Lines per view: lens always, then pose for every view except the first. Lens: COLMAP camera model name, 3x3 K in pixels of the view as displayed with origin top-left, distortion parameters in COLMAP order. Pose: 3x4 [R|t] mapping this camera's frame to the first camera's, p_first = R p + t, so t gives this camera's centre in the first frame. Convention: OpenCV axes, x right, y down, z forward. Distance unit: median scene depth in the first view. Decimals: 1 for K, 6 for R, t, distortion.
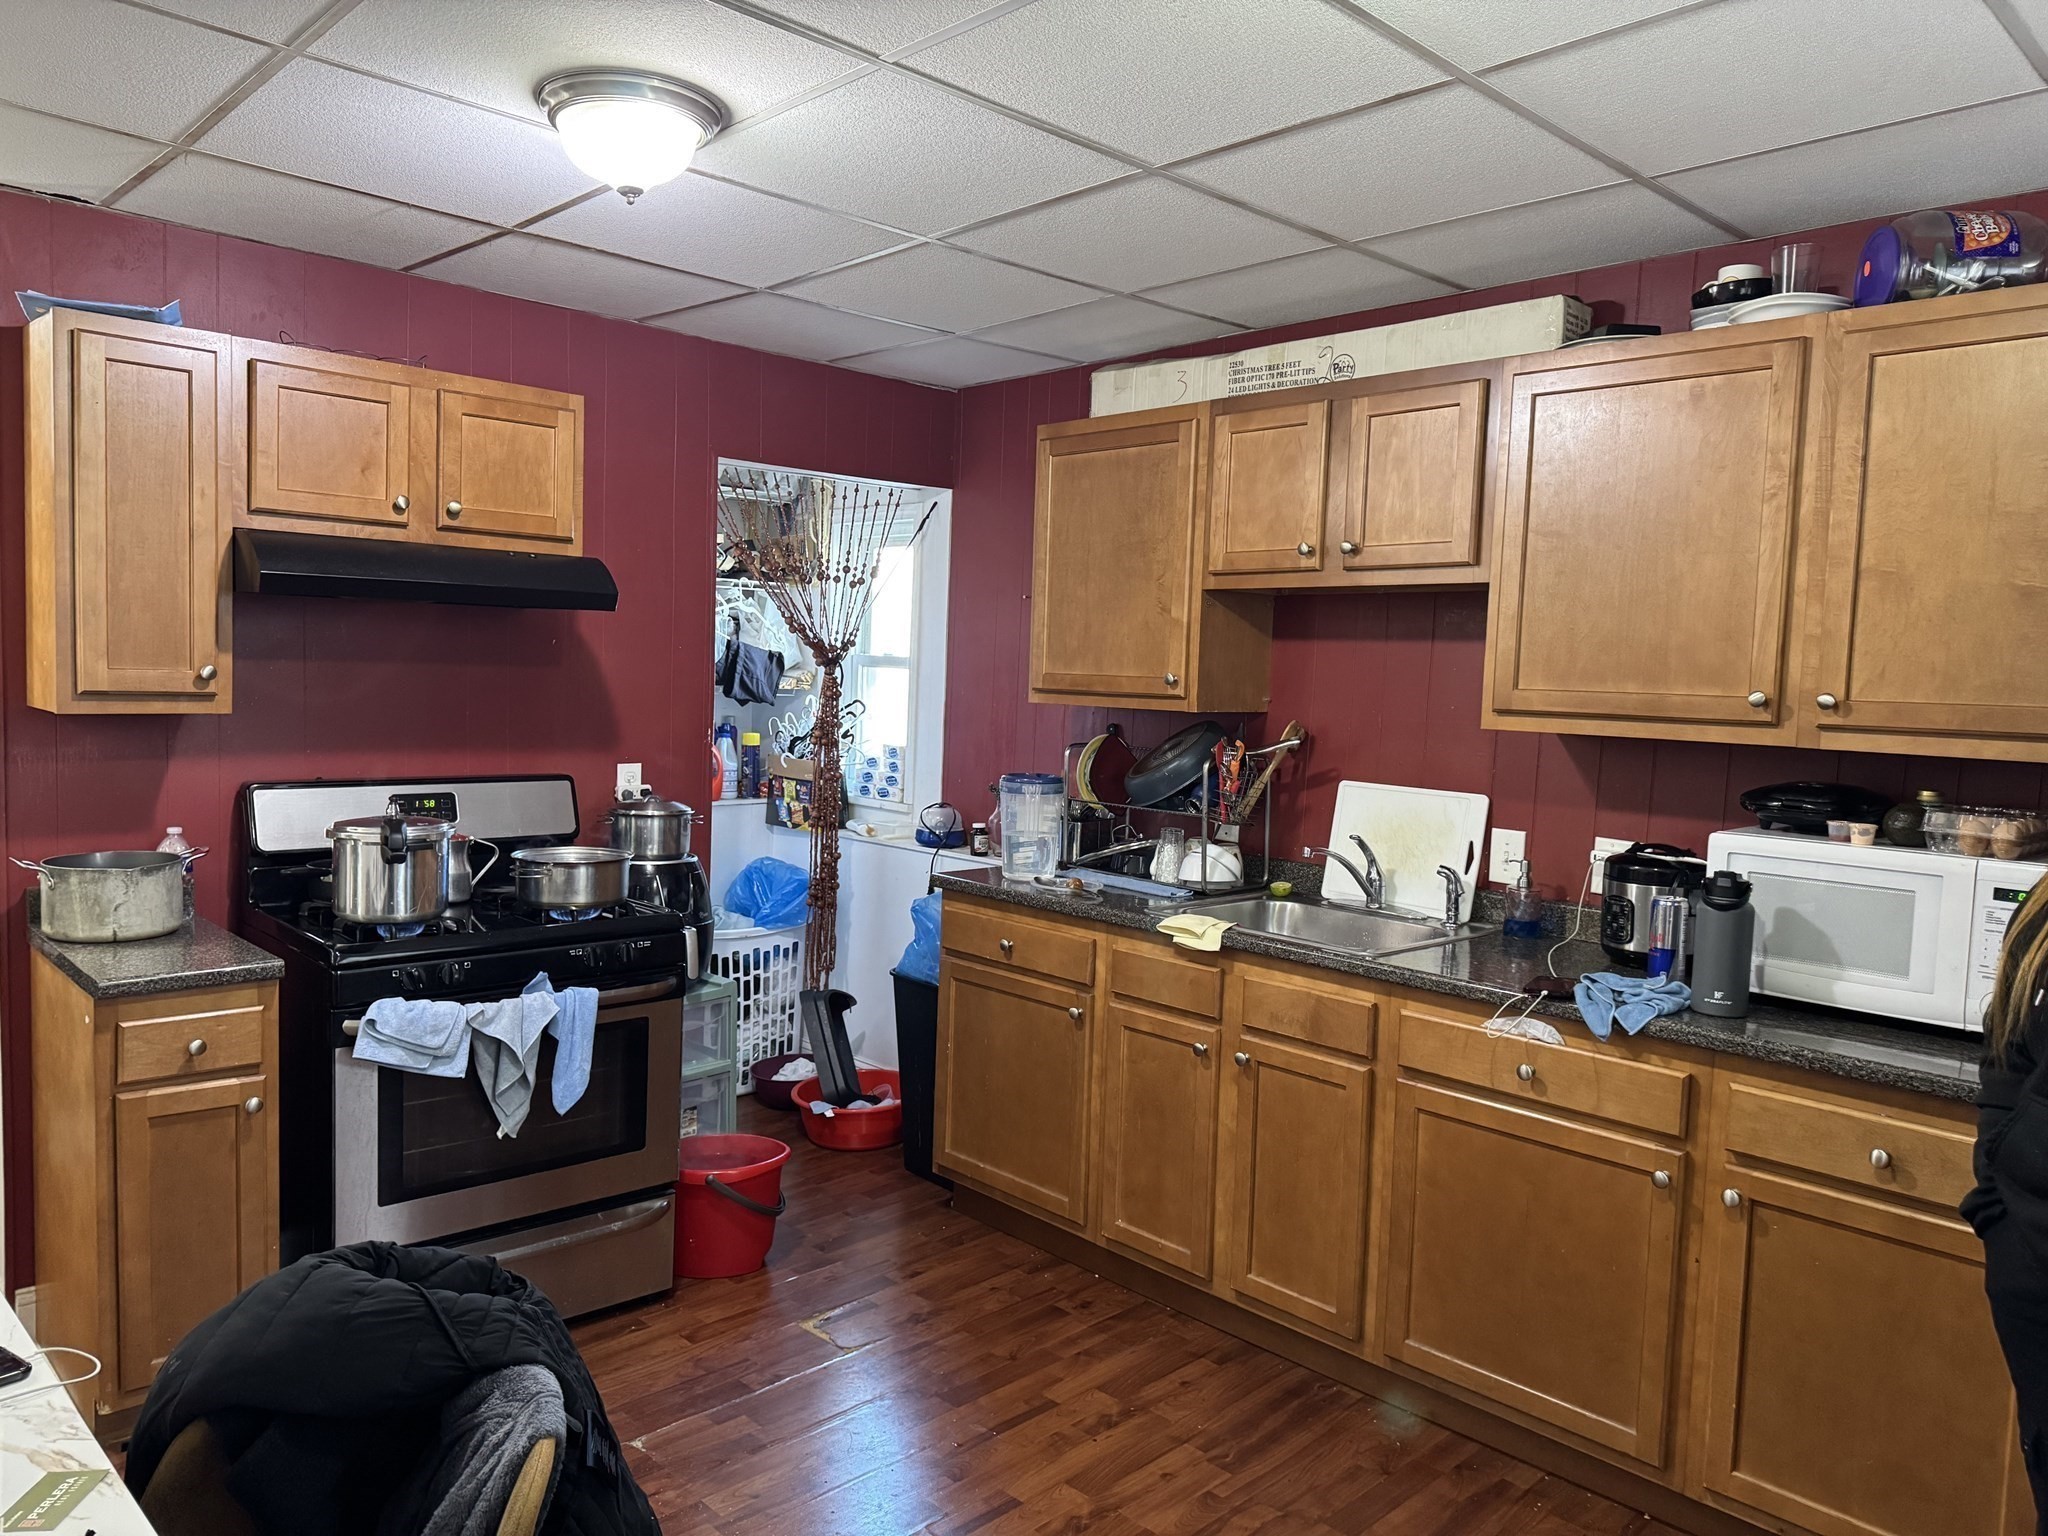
lens RADIAL K [[1447.6, 0, 1031.6], [0, 1447.6, 766.1], [0, 0, 1]] dist [0.062859, -0.052092]
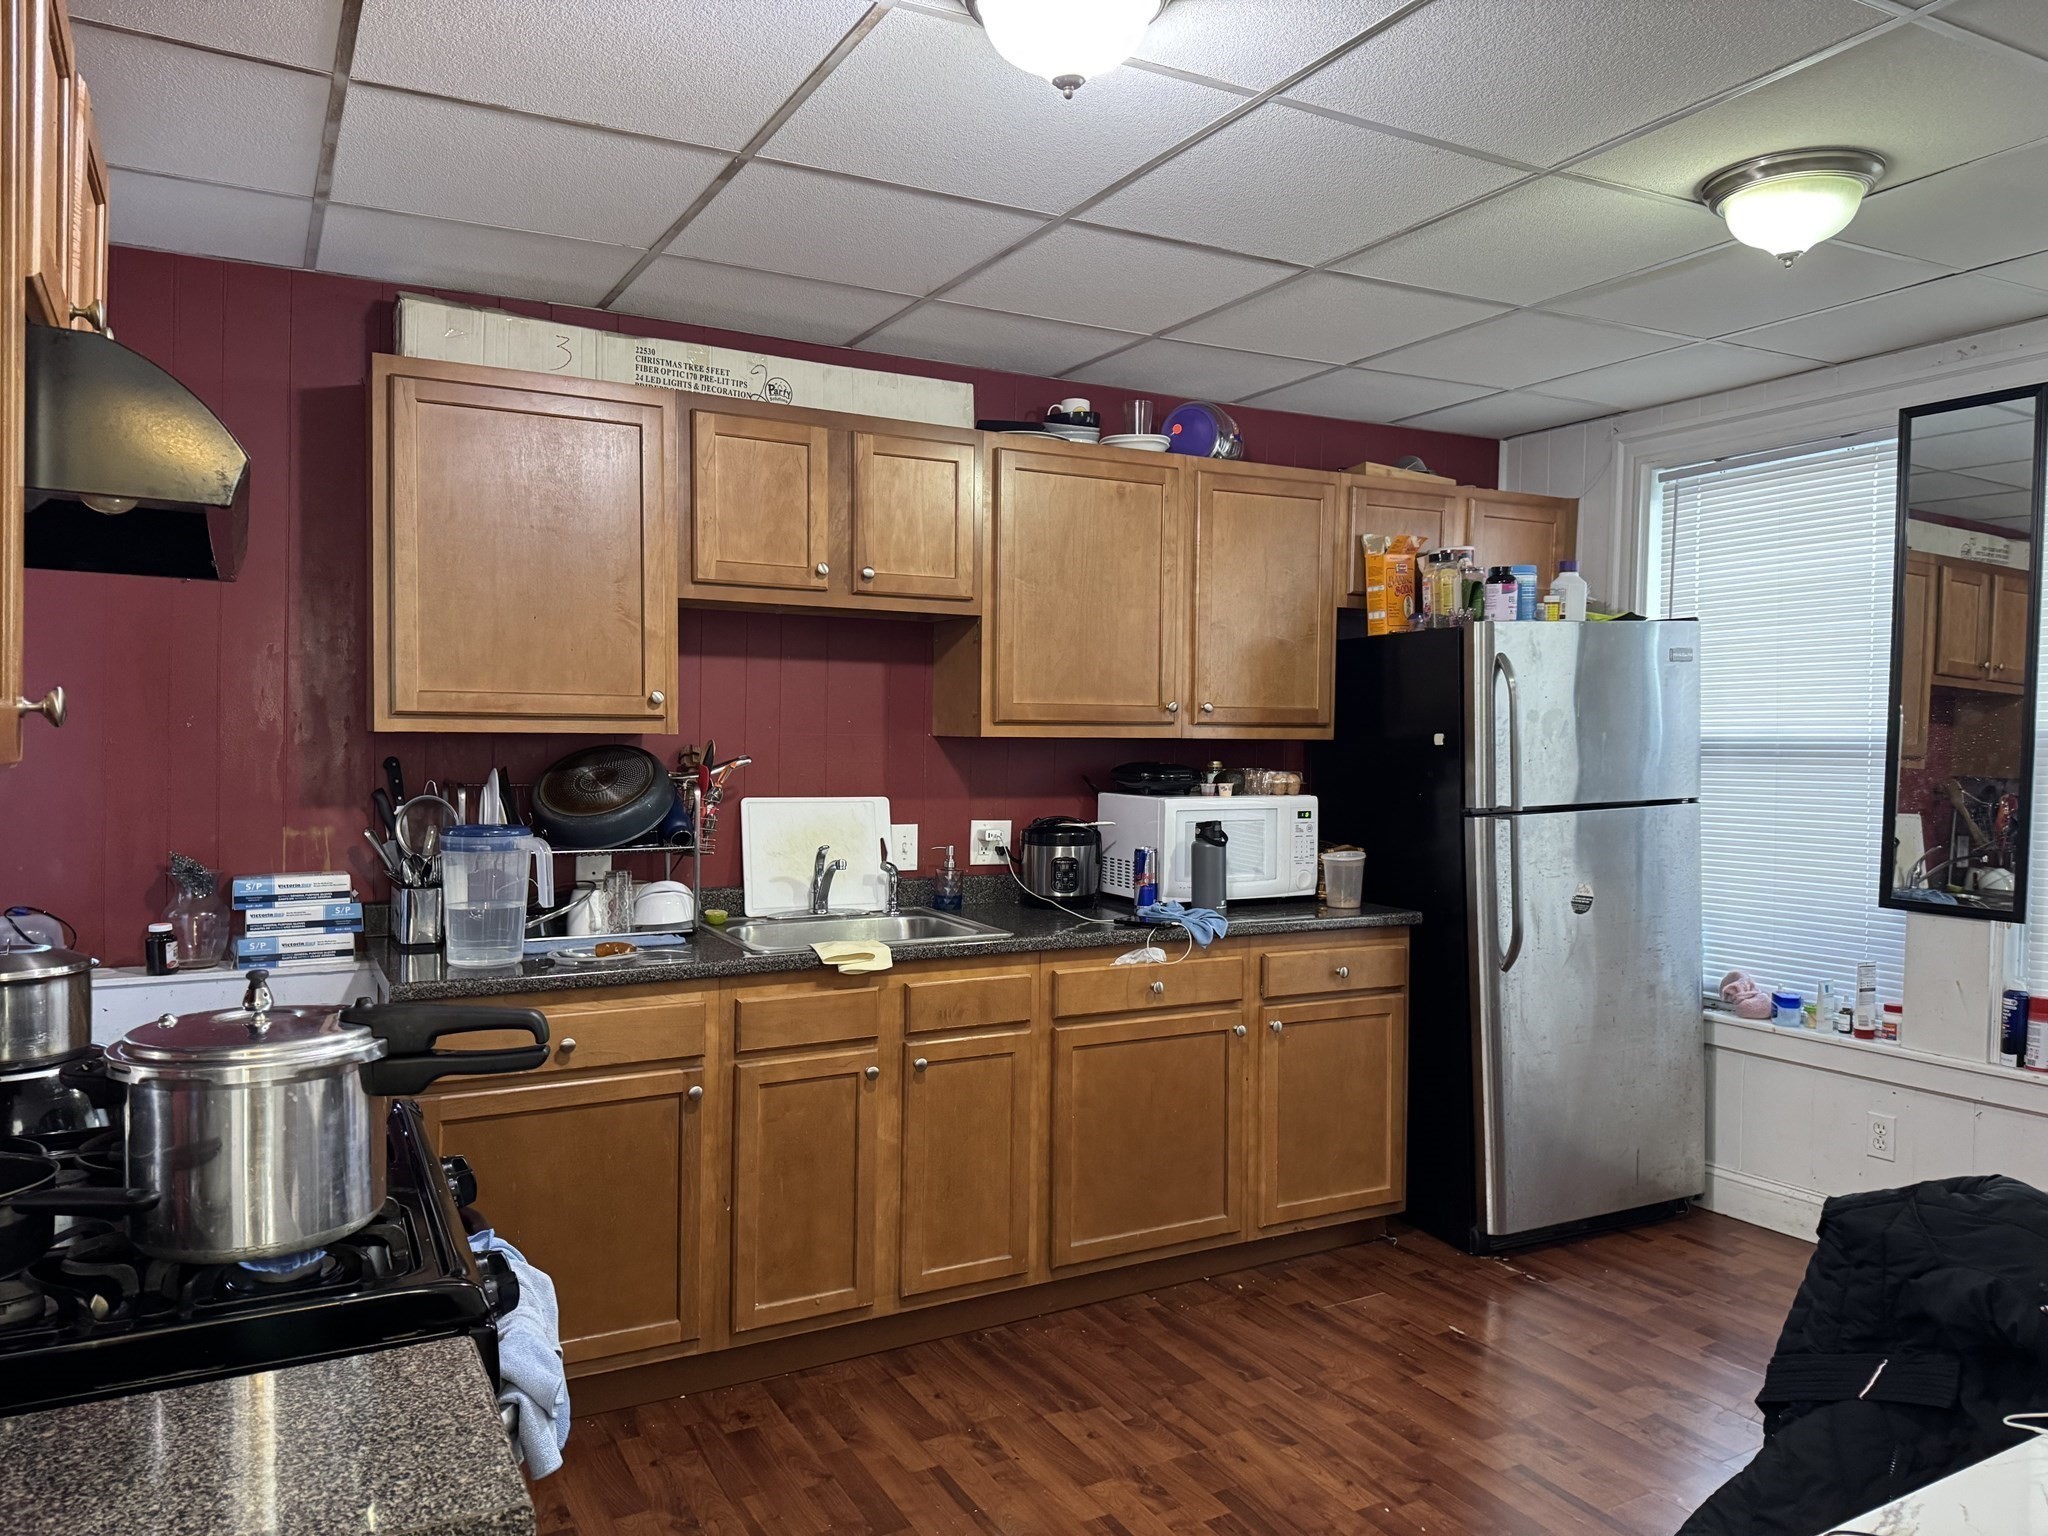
lens RADIAL K [[1447.6, 0, 1025.0], [0, 1447.6, 760.4], [0, 0, 1]] dist [0.062859, -0.052092]
pose [[0.266610, -0.051396, 0.962433, -0.808847], [0.065259, 0.997248, 0.035177, -0.044694], [-0.961593, 0.053429, 0.269231, 0.635666]]
